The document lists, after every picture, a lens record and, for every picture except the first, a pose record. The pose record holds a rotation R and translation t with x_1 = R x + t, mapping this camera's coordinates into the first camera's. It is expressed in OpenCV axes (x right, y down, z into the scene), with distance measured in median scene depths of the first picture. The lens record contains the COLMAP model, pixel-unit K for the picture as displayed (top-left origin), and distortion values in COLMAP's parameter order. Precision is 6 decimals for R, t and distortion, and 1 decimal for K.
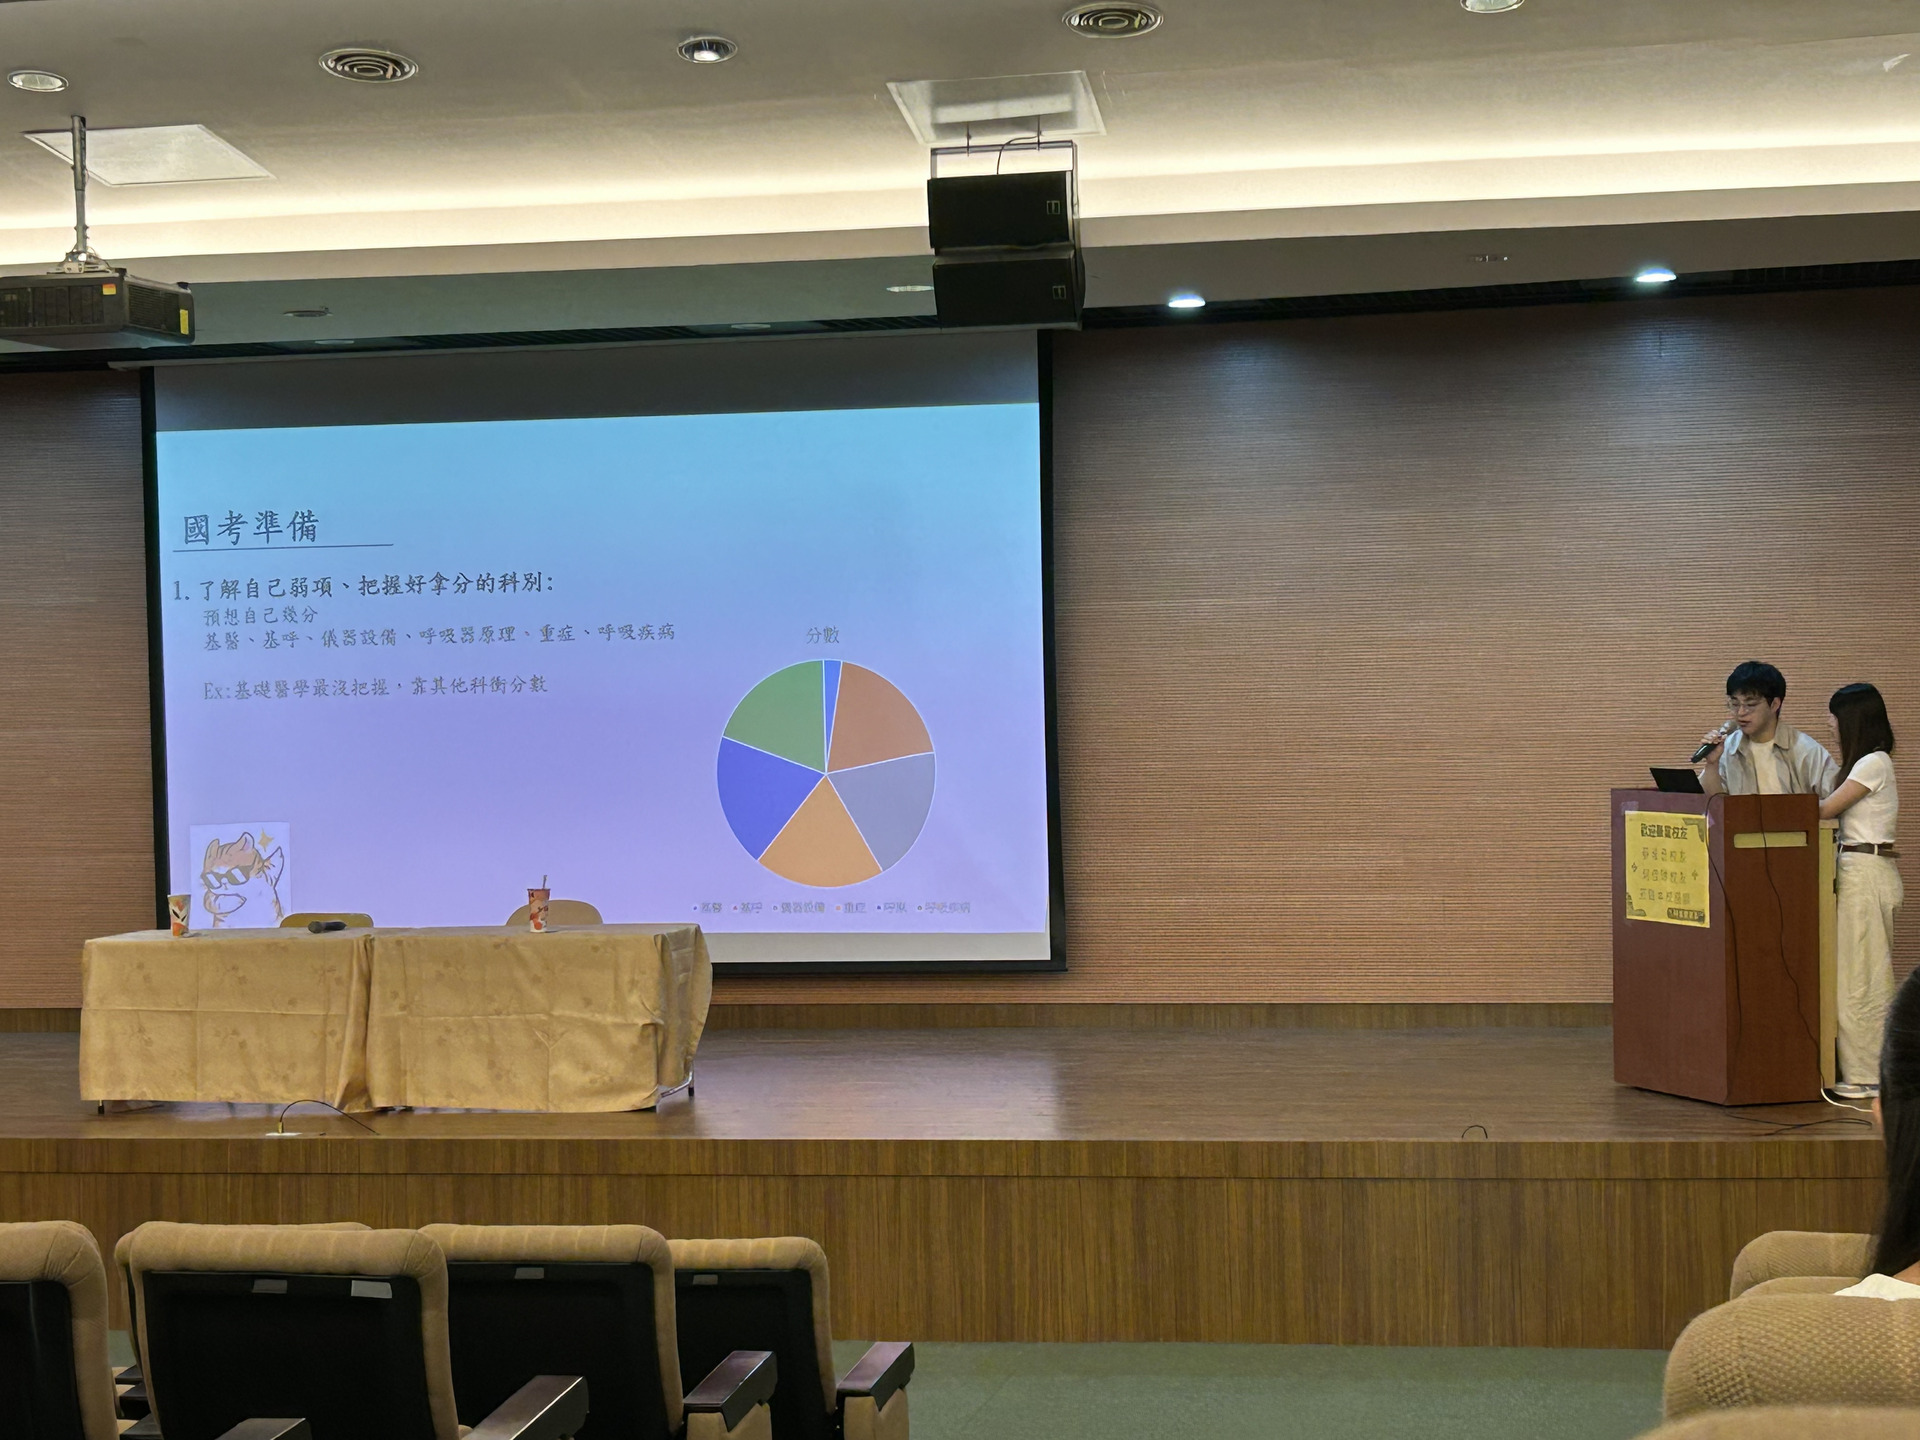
lens RADIAL K [[3509.3, 0, 942.5], [0, 3509.3, 733.6], [0, 0, 1]] dist [0.109184, 0.000000]
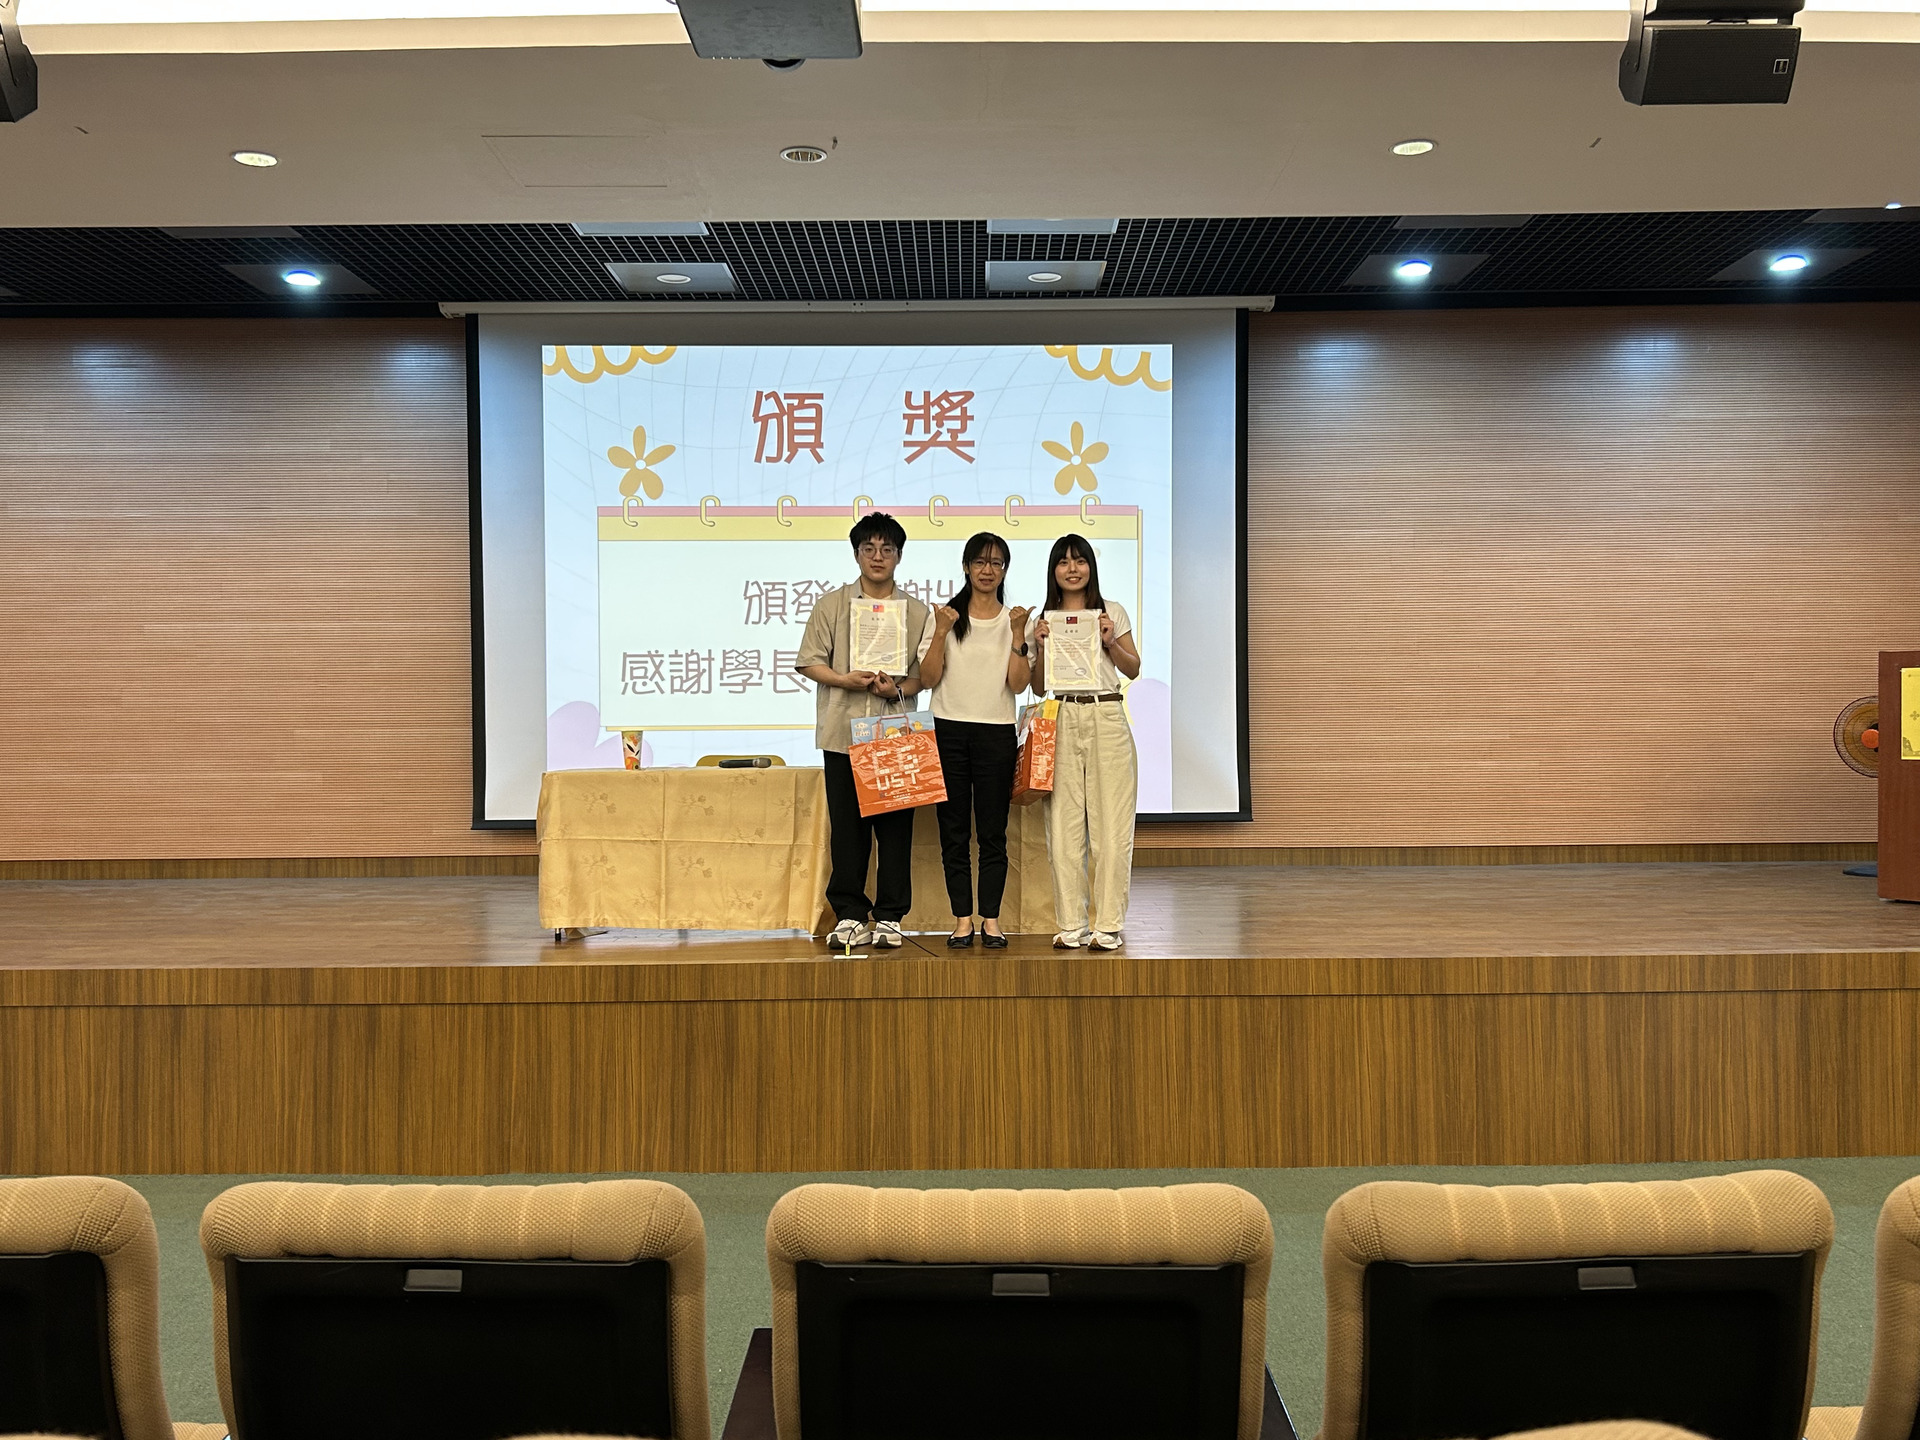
lens RADIAL K [[1754.1, 0, 961.7], [0, 1754.1, 722.7], [0, 0, 1]] dist [0.036779, 0.000000]
pose [[0.975166, 0.014060, 0.221027, -0.240062], [-0.010169, 0.999773, -0.018730, 0.053071], [-0.221240, 0.016017, 0.975088, 0.479803]]
